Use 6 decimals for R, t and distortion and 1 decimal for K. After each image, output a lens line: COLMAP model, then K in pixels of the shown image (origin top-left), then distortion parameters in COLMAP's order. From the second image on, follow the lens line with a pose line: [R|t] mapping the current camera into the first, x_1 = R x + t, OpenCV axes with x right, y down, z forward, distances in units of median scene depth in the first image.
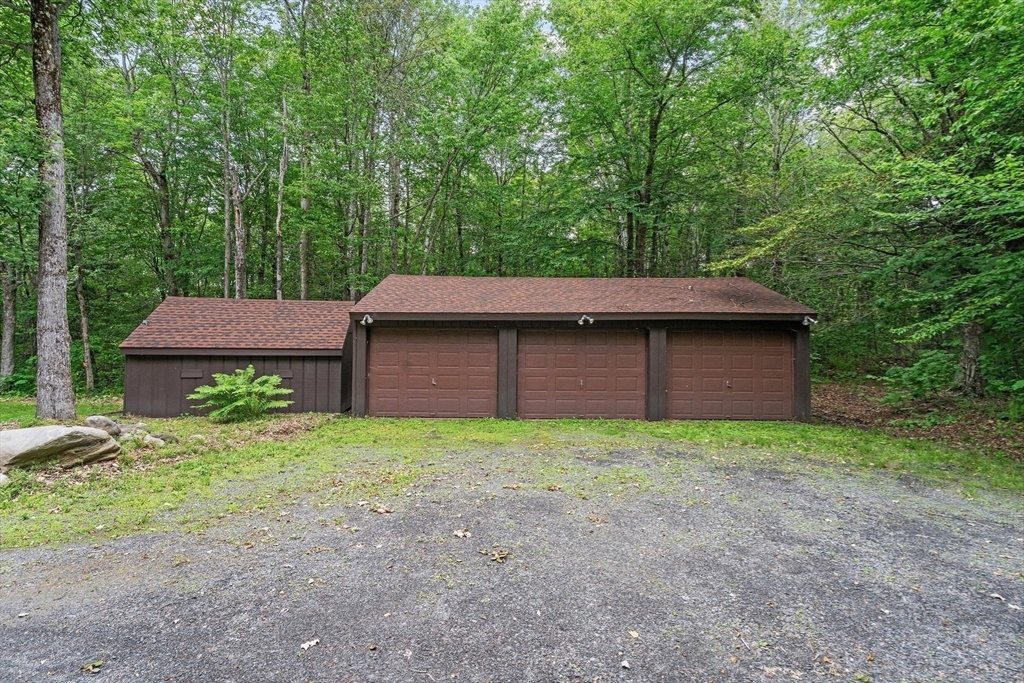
lens RADIAL K [[468.4, 0, 509.8], [0, 468.4, 335.3], [0, 0, 1]] dist [-0.001942, 0.001193]
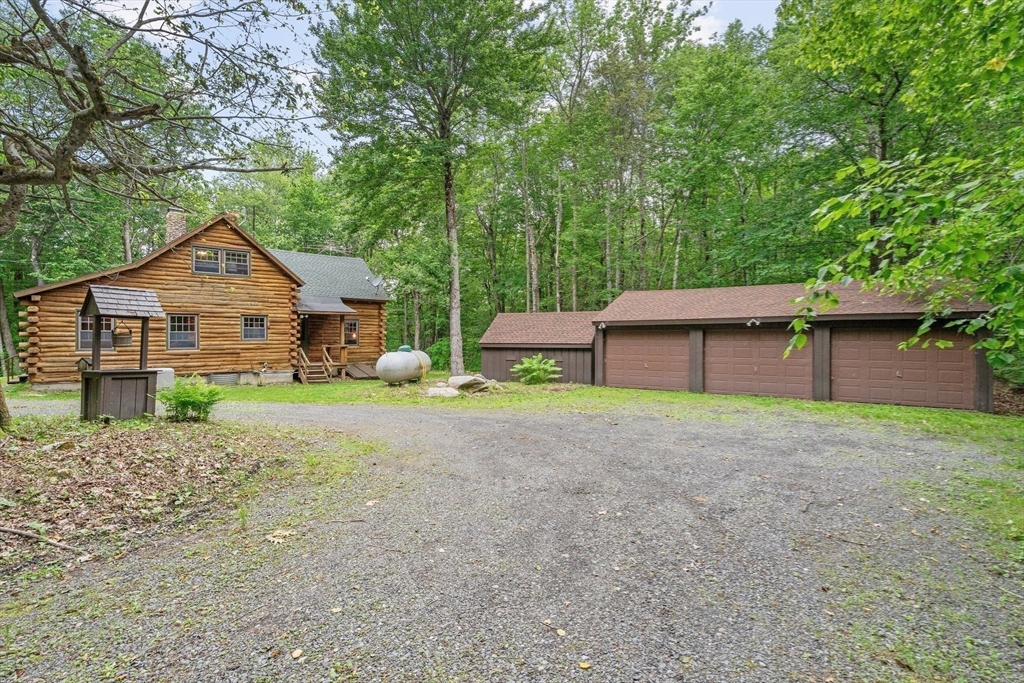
lens RADIAL K [[468.4, 0, 506.9], [0, 468.4, 337.4], [0, 0, 1]] dist [-0.001942, 0.001193]
pose [[0.828341, -0.007677, -0.560172, 0.322962], [0.019930, 0.999677, 0.015769, -0.025288], [0.559870, -0.024226, 0.828226, -0.511697]]
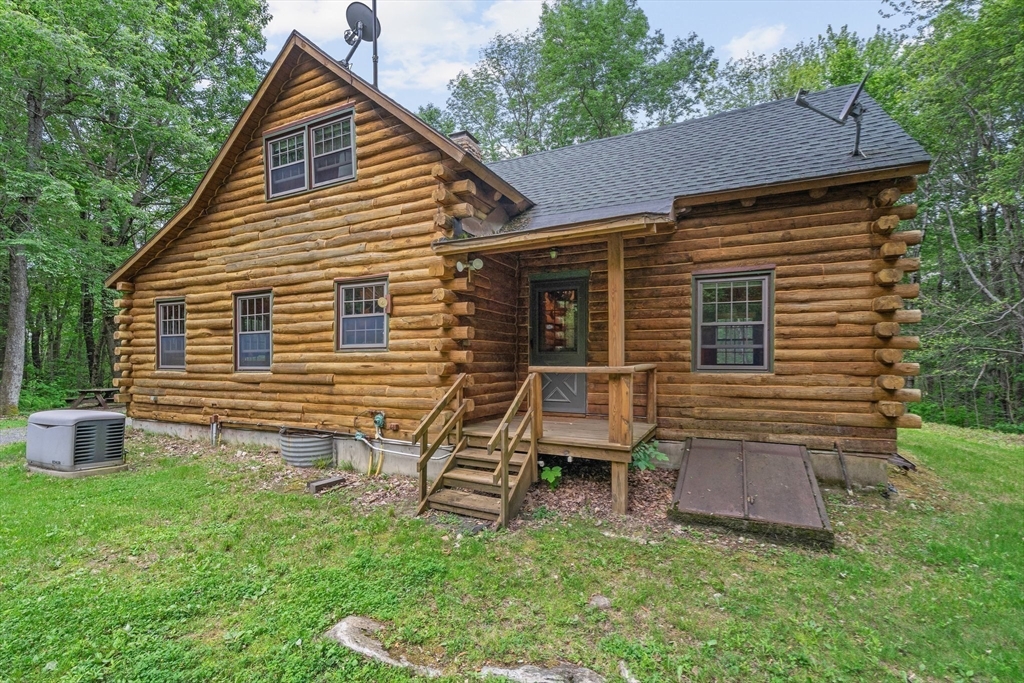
lens RADIAL K [[468.4, 0, 506.4], [0, 468.4, 352.8], [0, 0, 1]] dist [-0.001942, 0.001193]
pose [[-0.223982, -0.030437, -0.974118, -0.883331], [0.021230, 0.999123, -0.036100, 0.027274], [0.974362, -0.028766, -0.223139, 0.759134]]
